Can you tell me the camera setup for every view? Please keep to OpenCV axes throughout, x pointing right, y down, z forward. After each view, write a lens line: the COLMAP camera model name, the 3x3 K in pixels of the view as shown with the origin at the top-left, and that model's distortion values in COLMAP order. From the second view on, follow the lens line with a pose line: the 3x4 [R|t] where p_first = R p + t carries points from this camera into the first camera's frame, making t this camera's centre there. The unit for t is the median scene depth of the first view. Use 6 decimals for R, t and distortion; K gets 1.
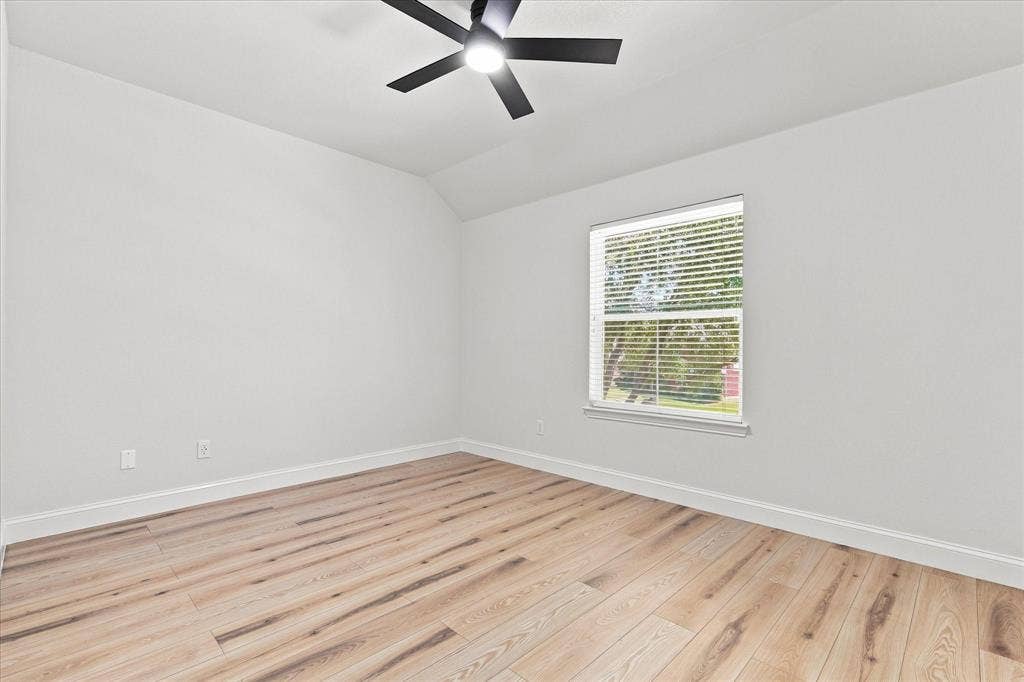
lens RADIAL K [[452.5, 0, 515.9], [0, 452.5, 344.4], [0, 0, 1]] dist [0.017926, -0.000185]
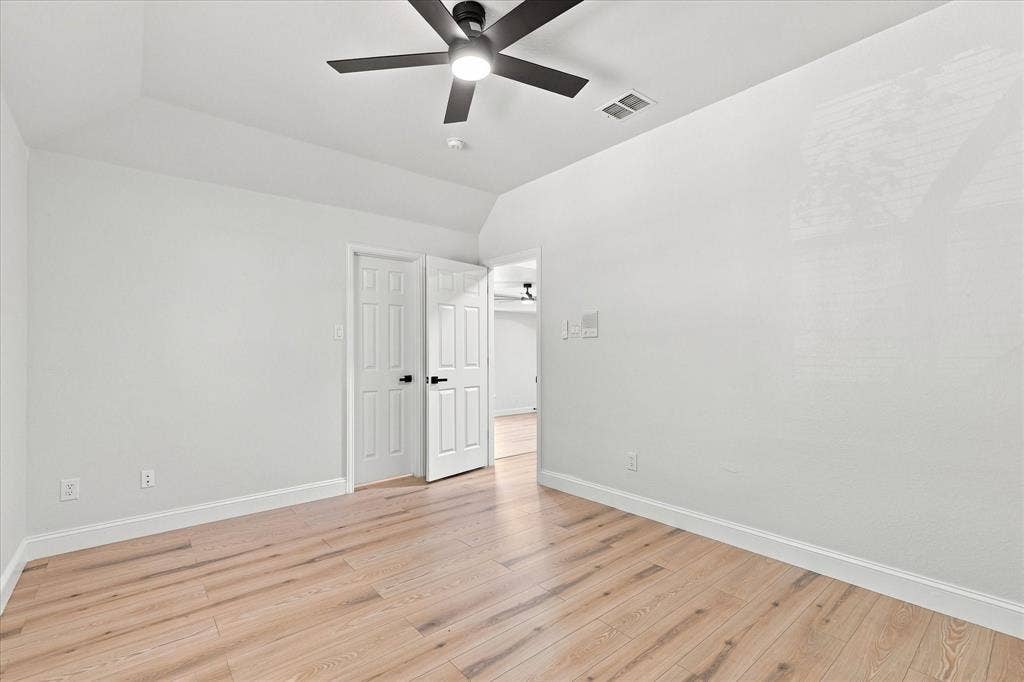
lens RADIAL K [[452.5, 0, 515.9], [0, 452.5, 344.4], [0, 0, 1]] dist [0.017926, -0.000185]
pose [[-0.995070, 0.007579, 0.098883, -0.270674], [0.005375, 0.999731, -0.022540, -0.032571], [-0.099027, -0.021897, -0.994844, 2.013889]]
